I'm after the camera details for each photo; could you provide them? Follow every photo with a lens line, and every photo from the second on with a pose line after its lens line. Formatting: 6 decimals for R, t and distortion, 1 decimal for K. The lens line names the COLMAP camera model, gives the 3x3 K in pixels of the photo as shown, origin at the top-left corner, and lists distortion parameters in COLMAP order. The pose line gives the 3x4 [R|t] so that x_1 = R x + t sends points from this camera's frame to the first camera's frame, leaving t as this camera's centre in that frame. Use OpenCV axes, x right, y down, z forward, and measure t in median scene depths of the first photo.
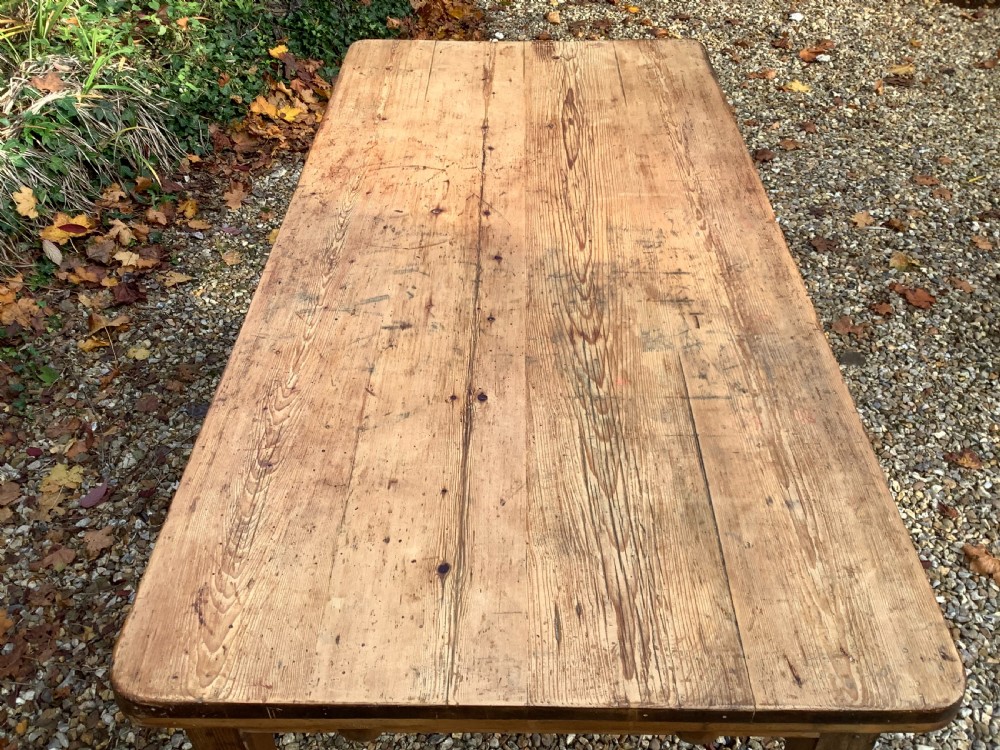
lens RADIAL K [[897.5, 0, 493.2], [0, 897.5, 375.1], [0, 0, 1]] dist [0.093365, -0.183665]
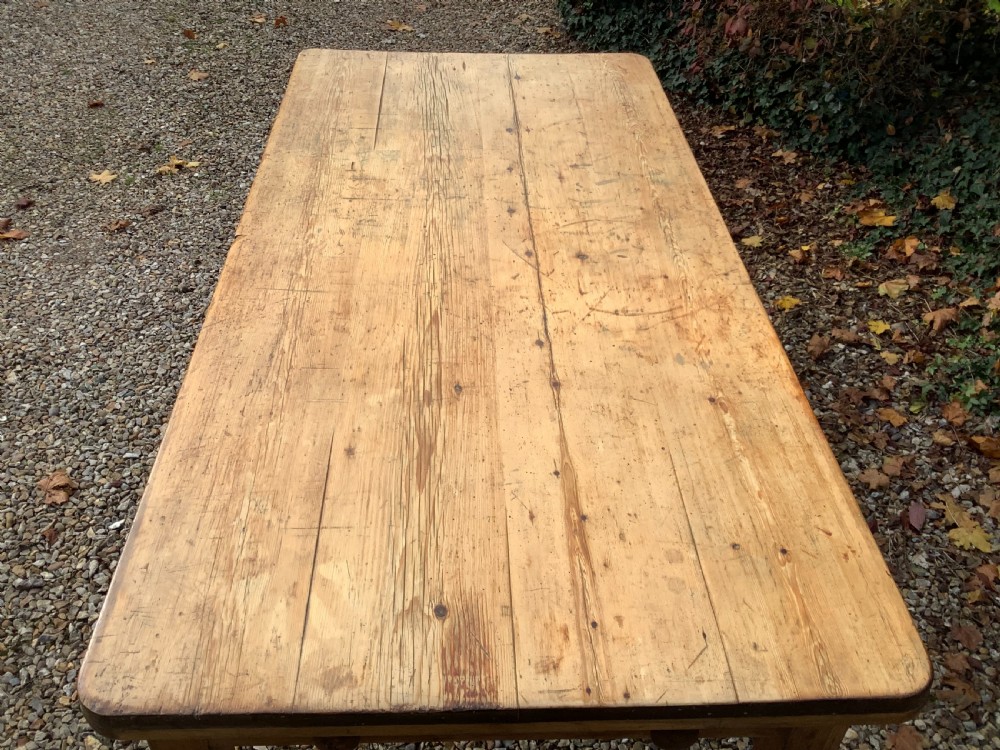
lens RADIAL K [[904.6, 0, 492.9], [0, 904.6, 372.8], [0, 0, 1]] dist [0.087071, -0.168971]
pose [[-0.998153, 0.033393, -0.050742, 0.063259], [-0.043665, 0.186275, 0.981527, -0.827129], [0.042228, 0.981930, -0.184473, 0.978933]]
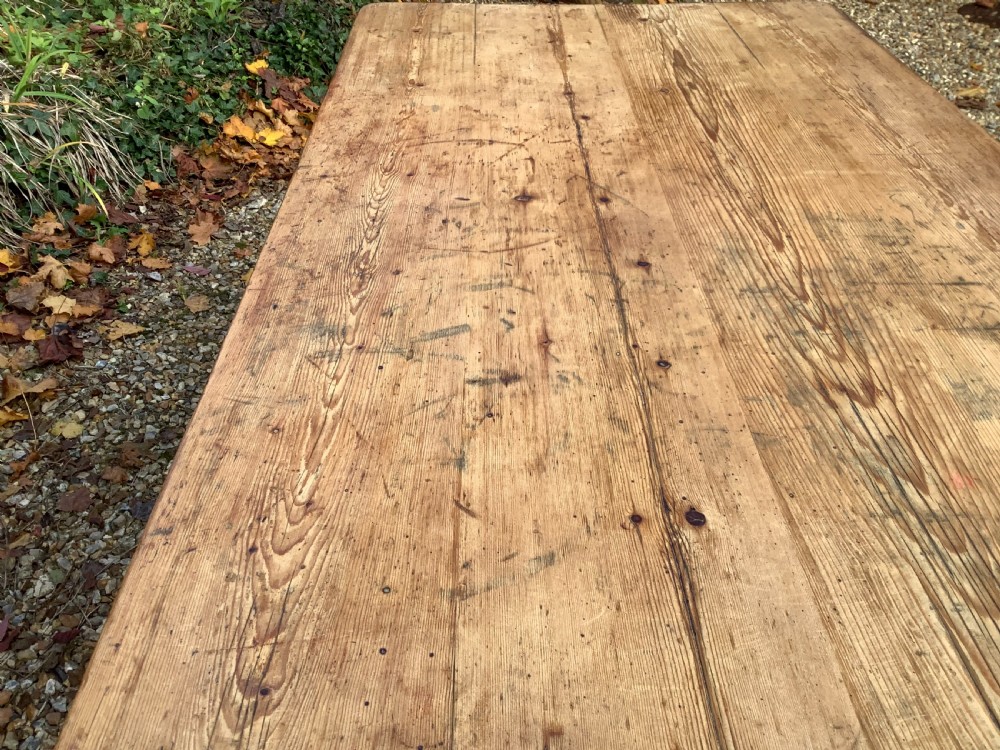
lens RADIAL K [[904.6, 0, 492.9], [0, 904.6, 372.8], [0, 0, 1]] dist [0.087071, -0.168971]
pose [[0.999497, -0.011828, 0.029419, -0.078712], [0.013993, 0.997122, -0.074514, -0.010895], [-0.028453, 0.074888, 0.996786, 0.288351]]
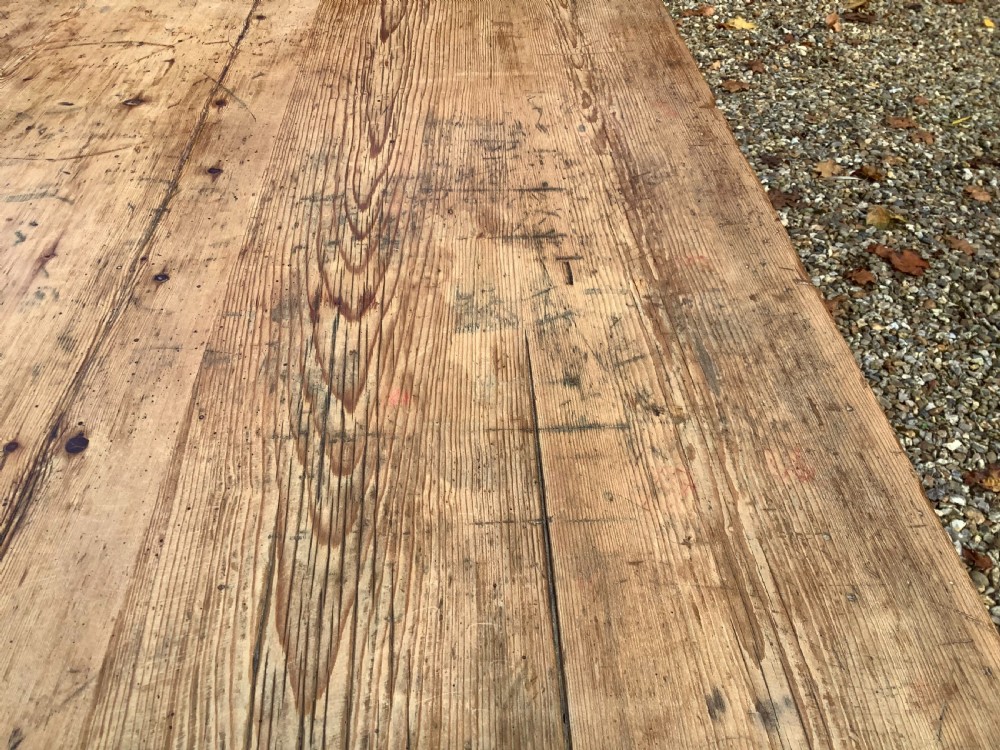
lens RADIAL K [[904.6, 0, 492.9], [0, 904.6, 372.8], [0, 0, 1]] dist [0.087071, -0.168971]
pose [[0.998224, -0.031095, 0.050823, 0.098429], [0.031234, 0.999510, -0.001940, -0.001909], [-0.050737, 0.003524, 0.998706, 0.310644]]
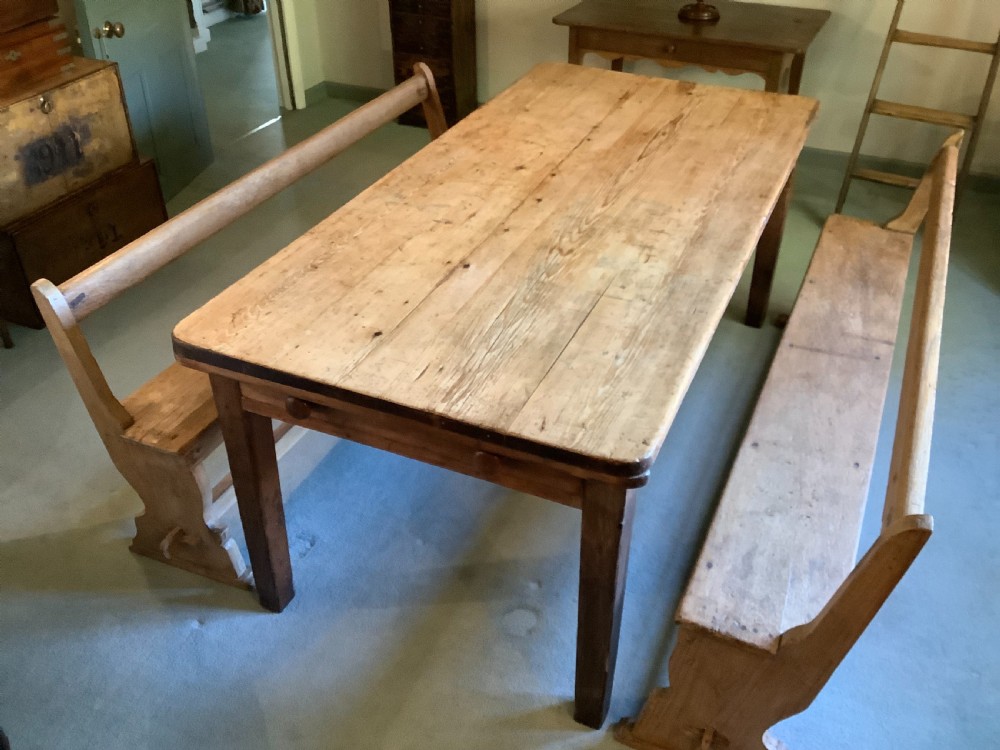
lens RADIAL K [[904.6, 0, 492.9], [0, 904.6, 372.8], [0, 0, 1]] dist [0.087071, -0.168971]
pose [[0.921830, 0.237362, -0.306413, 0.294755], [-0.264184, 0.963247, -0.048608, 0.143441], [0.283613, 0.125758, 0.950657, -0.199508]]
